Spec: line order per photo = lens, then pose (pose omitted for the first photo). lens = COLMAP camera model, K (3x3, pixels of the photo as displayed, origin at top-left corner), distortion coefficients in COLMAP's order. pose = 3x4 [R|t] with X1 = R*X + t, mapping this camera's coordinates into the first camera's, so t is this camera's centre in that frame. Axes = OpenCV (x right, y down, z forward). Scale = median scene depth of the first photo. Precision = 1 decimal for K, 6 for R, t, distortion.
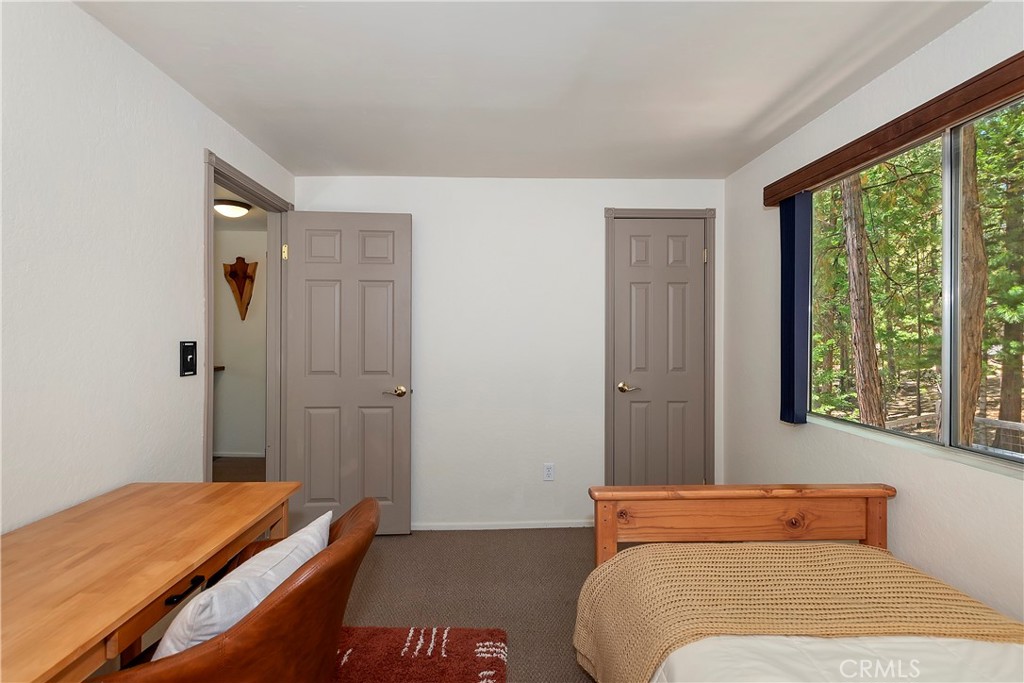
lens RADIAL K [[447.5, 0, 508.7], [0, 447.5, 338.1], [0, 0, 1]] dist [0.004733, -0.005937]
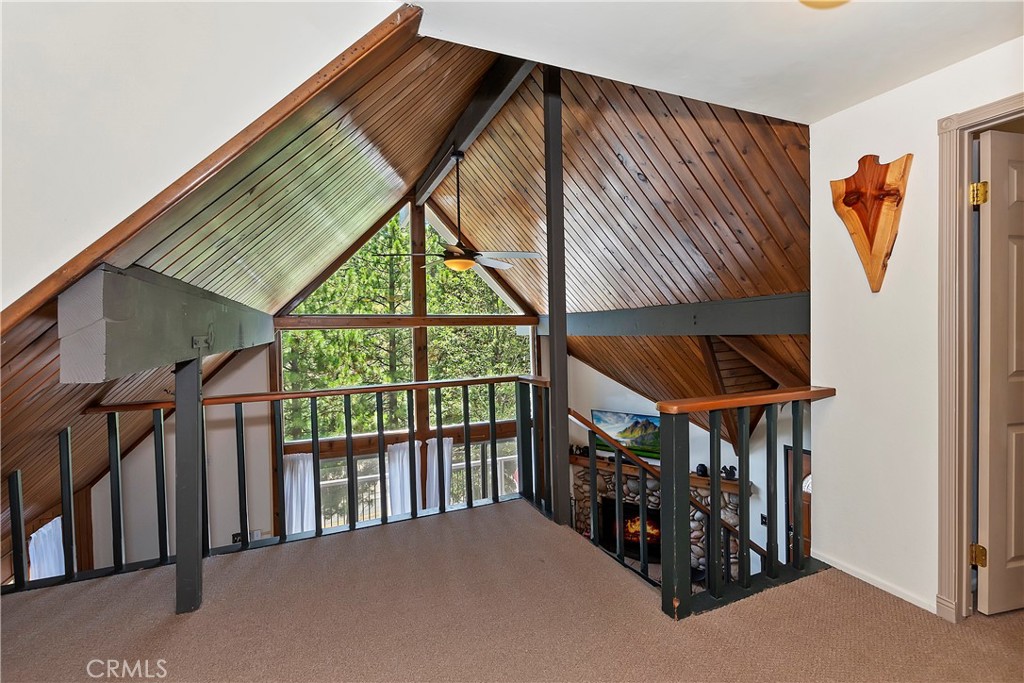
lens RADIAL K [[447.5, 0, 507.3], [0, 447.5, 346.2], [0, 0, 1]] dist [0.004733, -0.005937]
pose [[0.346861, 0.013014, -0.937826, -0.294280], [0.021000, 0.999545, 0.021638, -0.002773], [0.937682, -0.027199, 0.346430, 0.487837]]
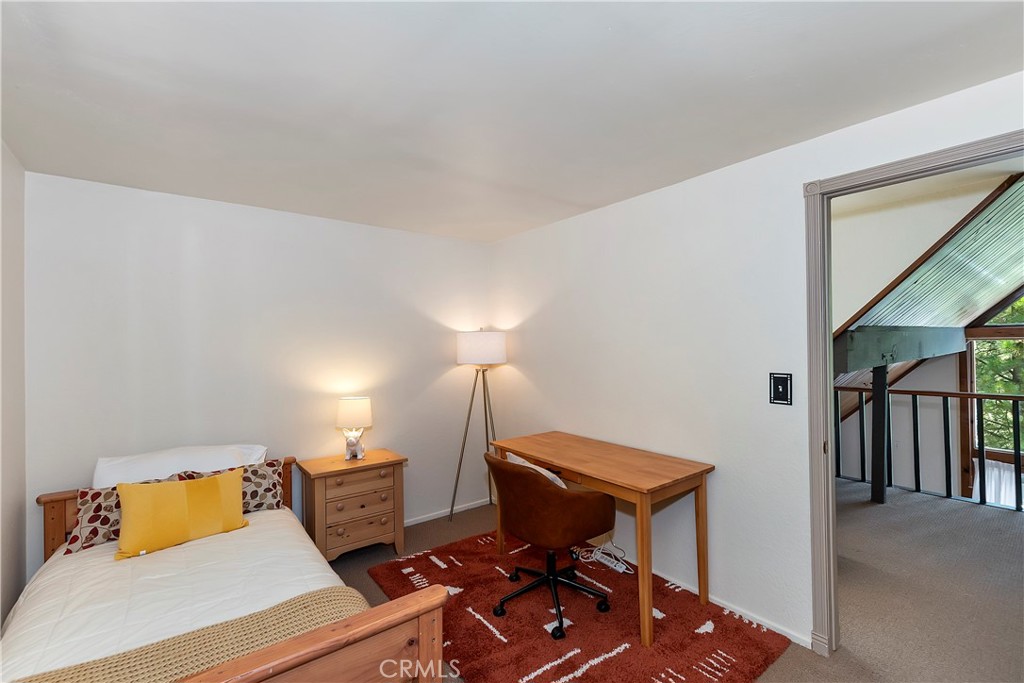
lens RADIAL K [[447.5, 0, 512.6], [0, 447.5, 342.2], [0, 0, 1]] dist [0.004733, -0.005937]
pose [[-0.822293, 0.003020, -0.569056, 0.188818], [0.006956, 0.999965, -0.004745, -0.028316], [0.569021, -0.007860, -0.822285, 0.631918]]
